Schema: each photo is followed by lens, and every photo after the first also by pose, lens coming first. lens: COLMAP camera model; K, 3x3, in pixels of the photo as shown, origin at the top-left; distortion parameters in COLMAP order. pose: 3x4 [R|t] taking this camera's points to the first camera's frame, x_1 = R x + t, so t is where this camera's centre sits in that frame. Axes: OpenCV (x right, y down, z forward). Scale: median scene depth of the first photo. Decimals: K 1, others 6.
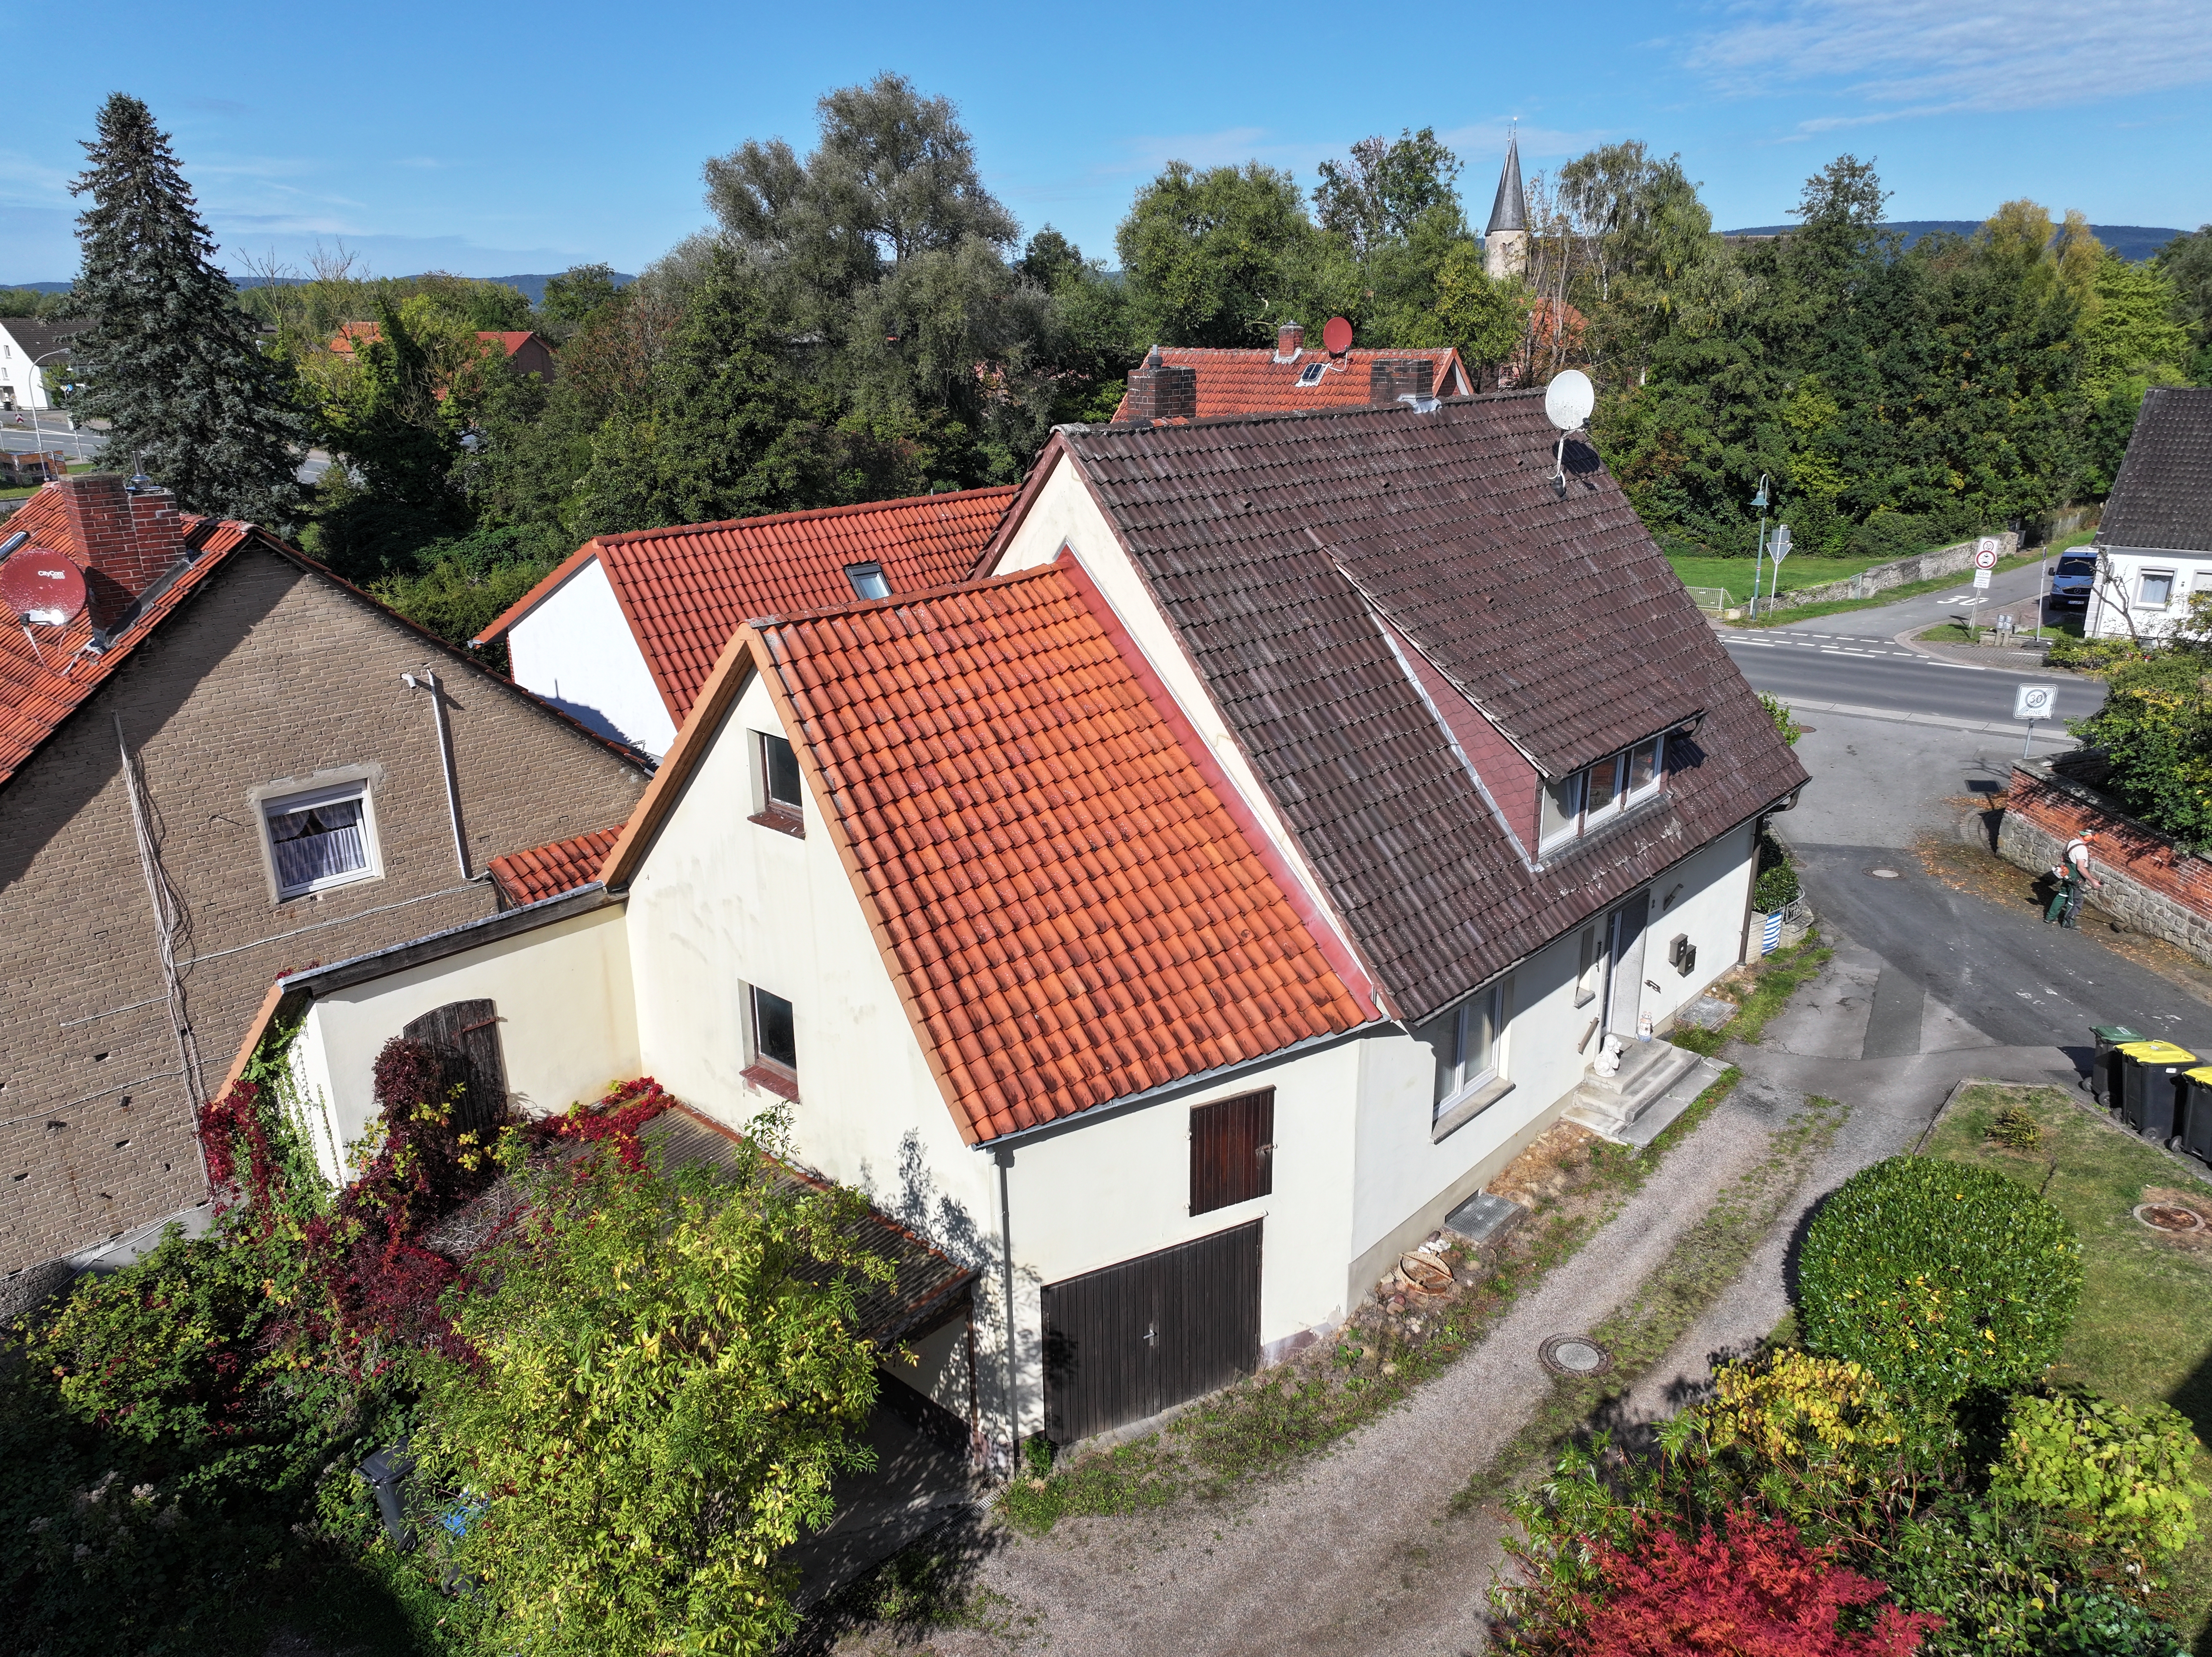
lens RADIAL K [[1545.5, 0, 1122.1], [0, 1545.5, 809.0], [0, 0, 1]] dist [0.002405, 0.008437]
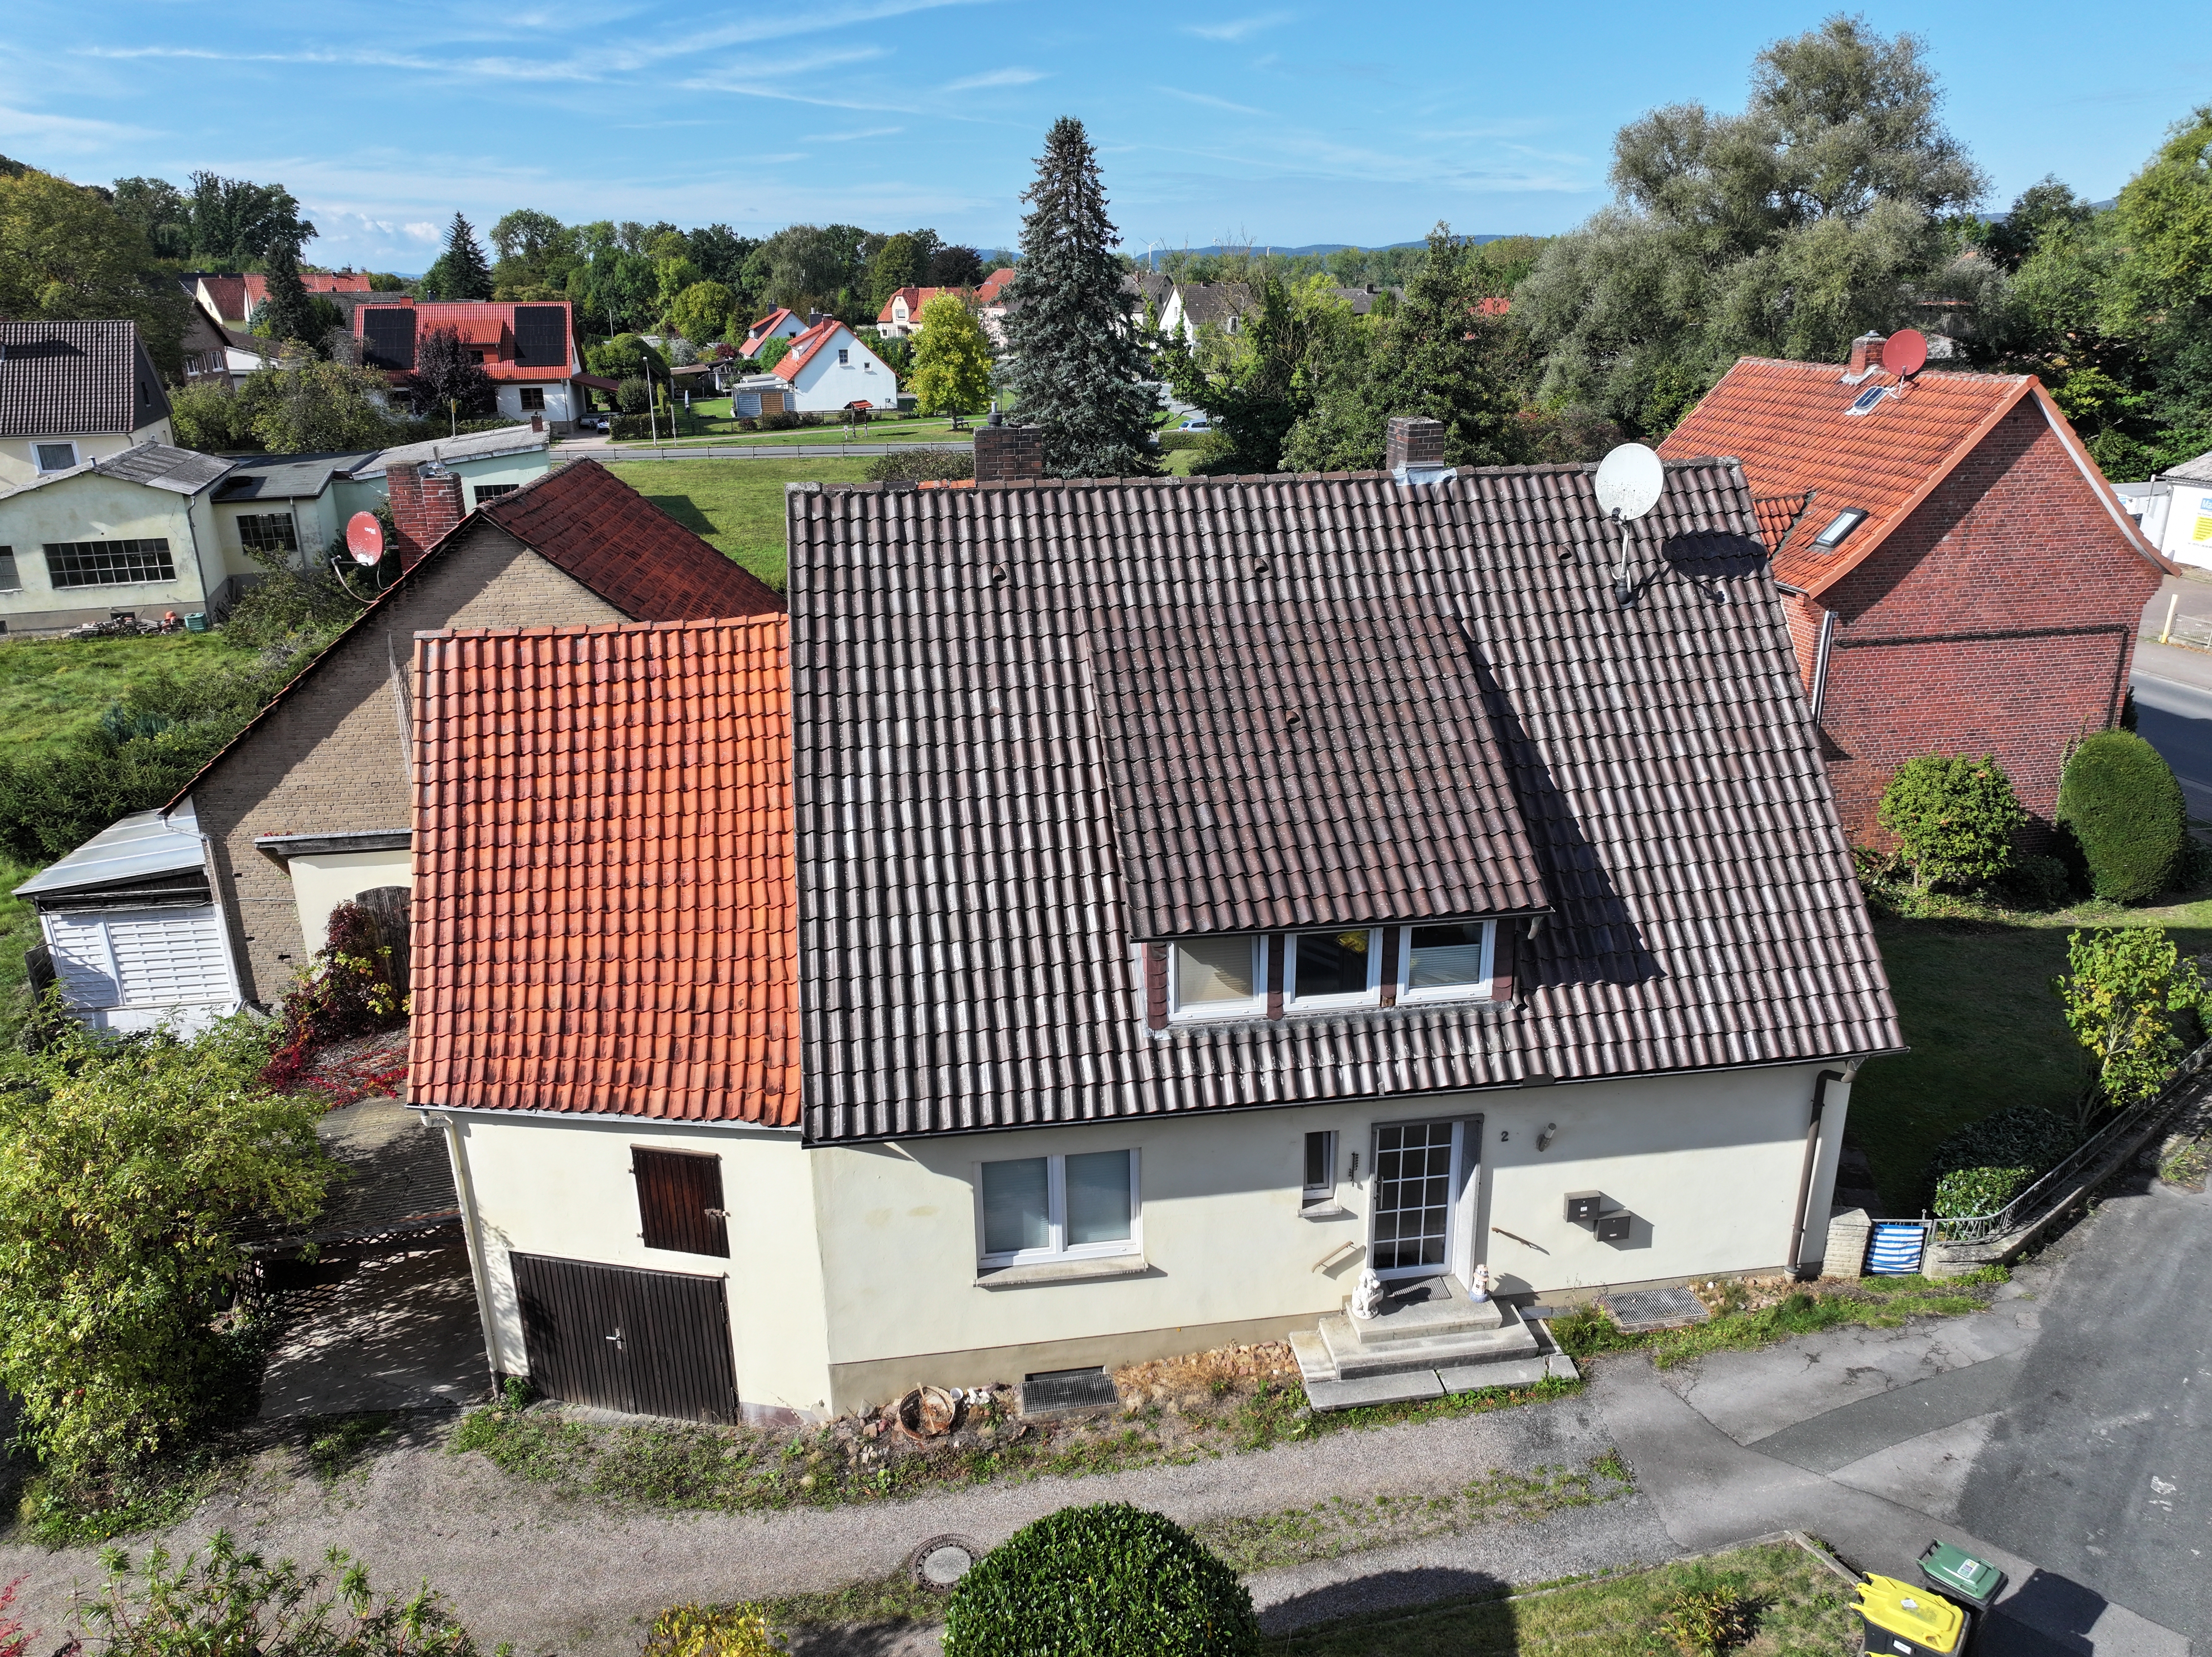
lens RADIAL K [[1545.5, 0, 1124.8], [0, 1545.5, 810.7], [0, 0, 1]] dist [0.002405, 0.008437]
pose [[0.768326, 0.205981, -0.606009, 0.582200], [-0.188974, 0.977597, 0.092693, -0.124052], [0.611526, 0.043301, 0.790038, 0.236307]]
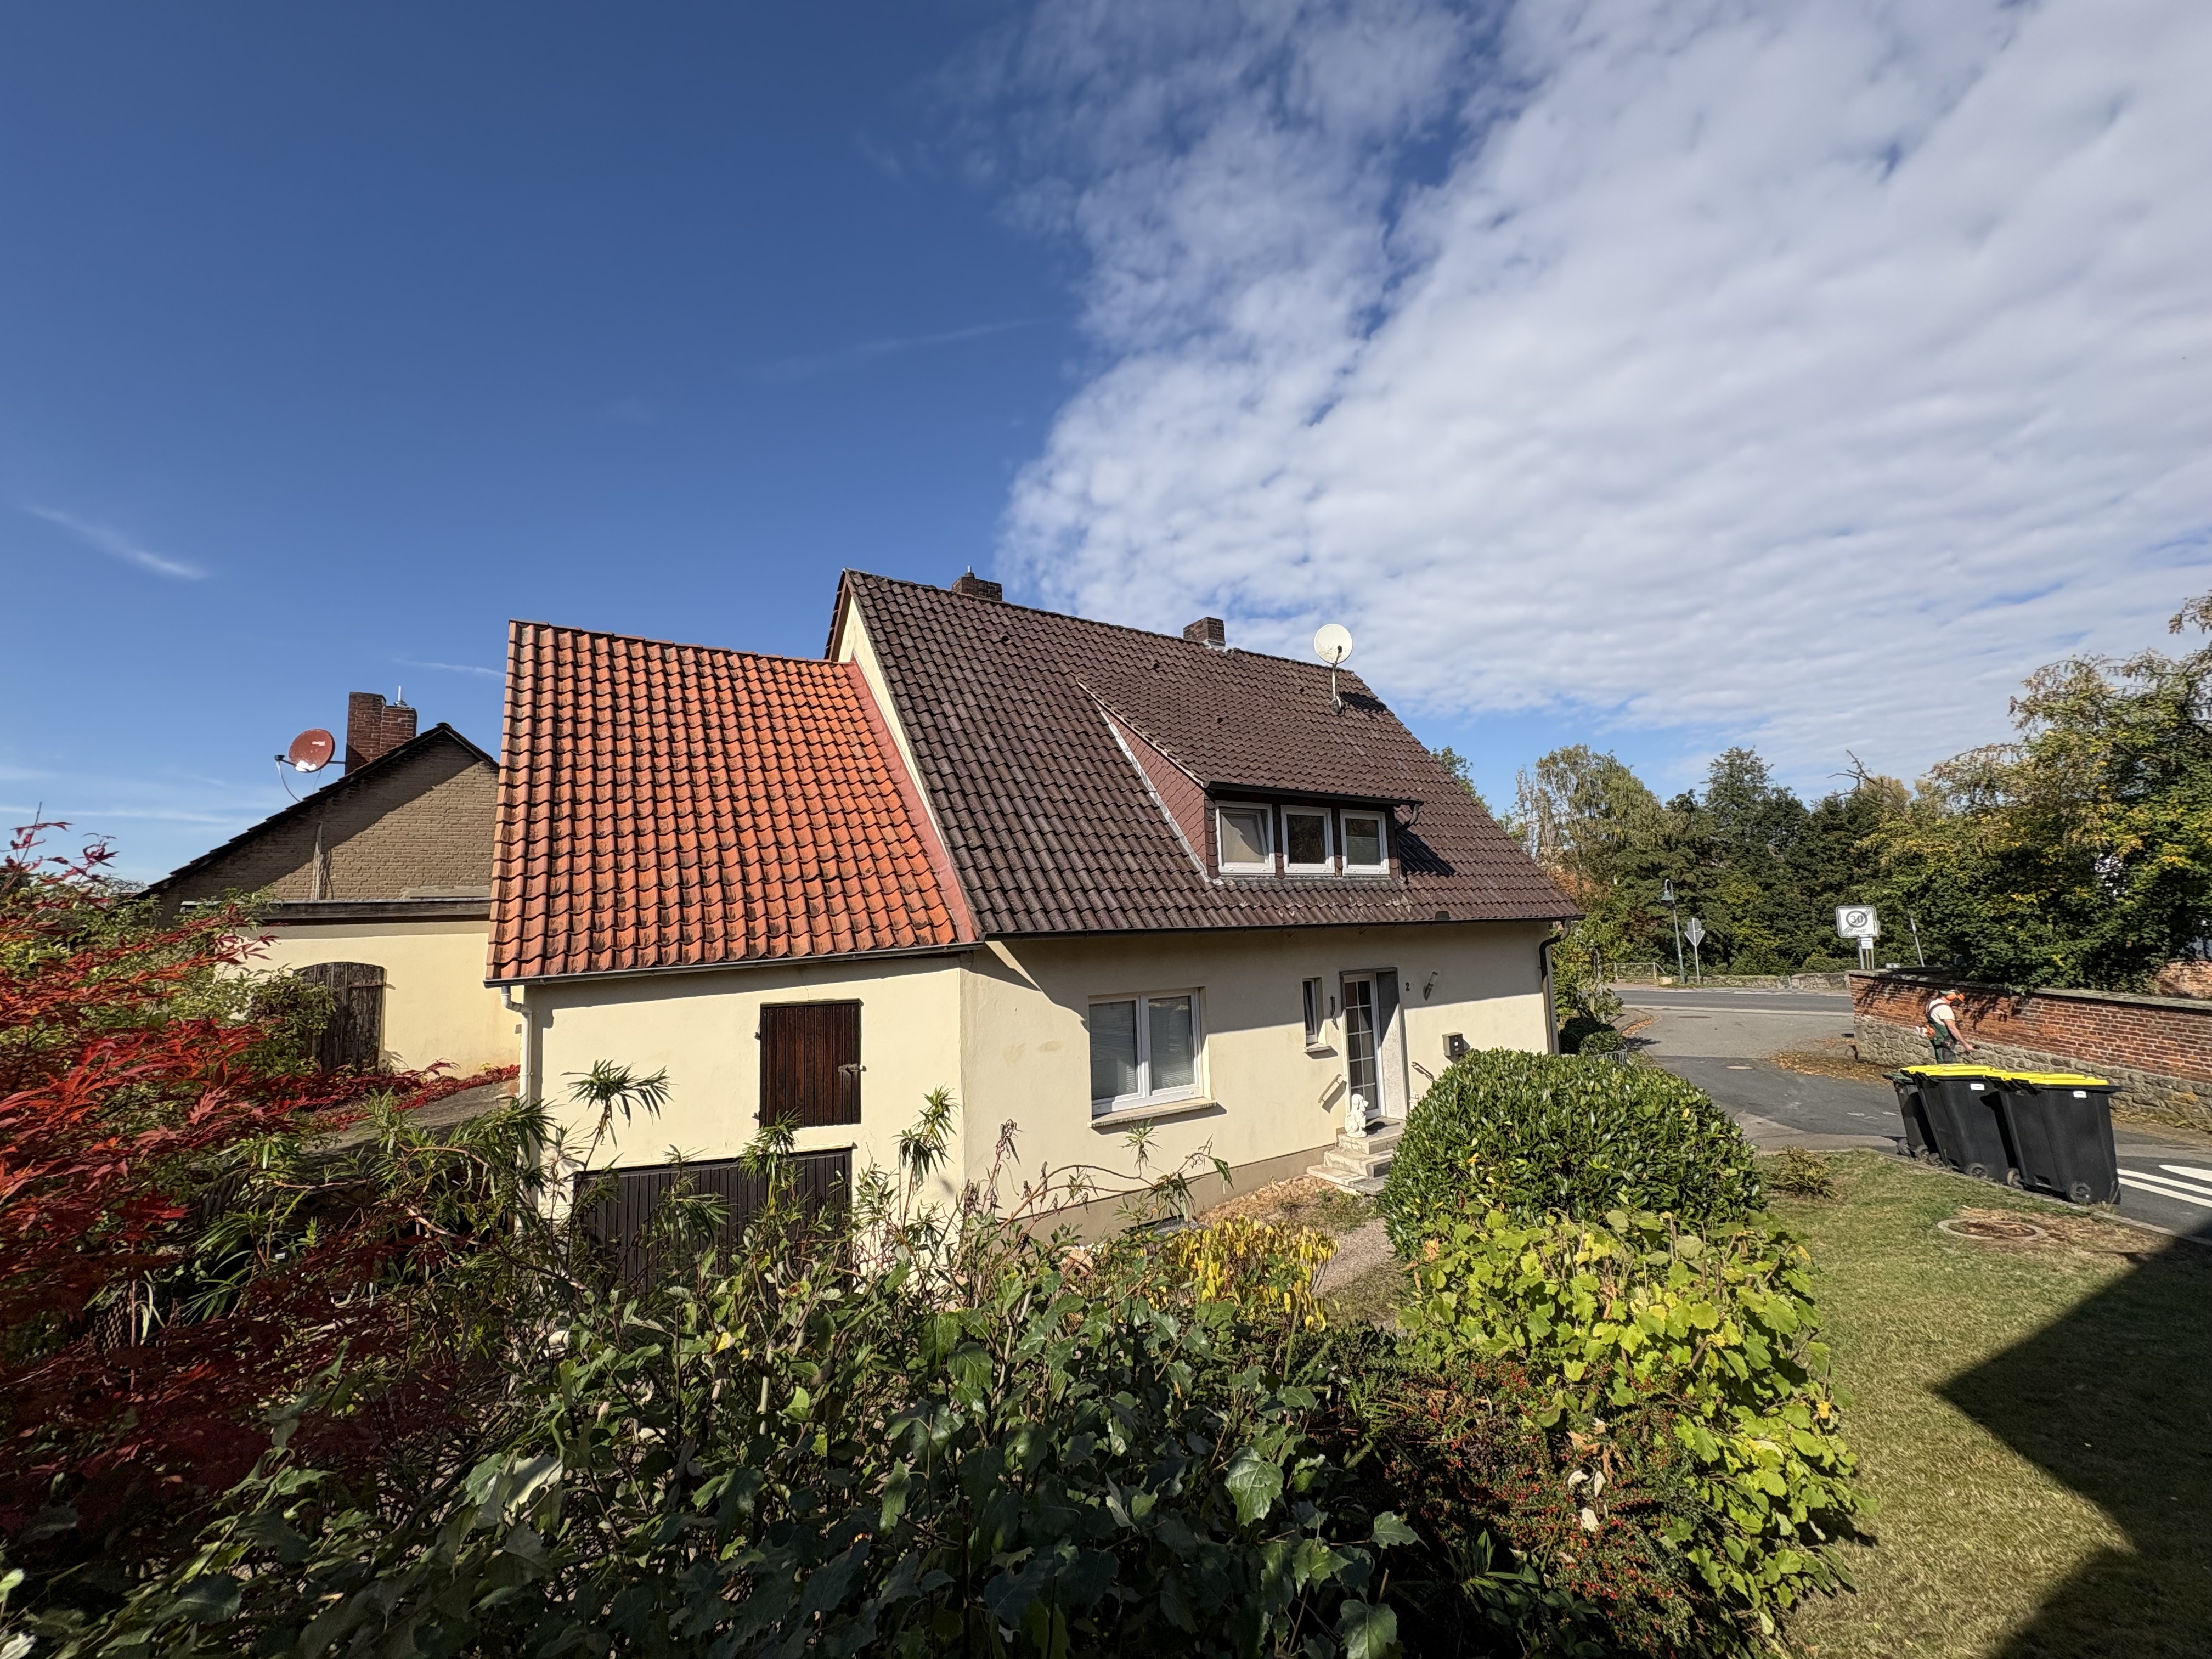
lens RADIAL K [[871.2, 0, 1105.8], [0, 871.2, 830.9], [0, 0, 1]] dist [0.000858, -0.000682]
pose [[0.966067, -0.052506, -0.252898, 0.273817], [-0.053581, 0.917083, -0.395081, 0.198342], [0.252673, 0.395225, 0.883150, 0.323756]]
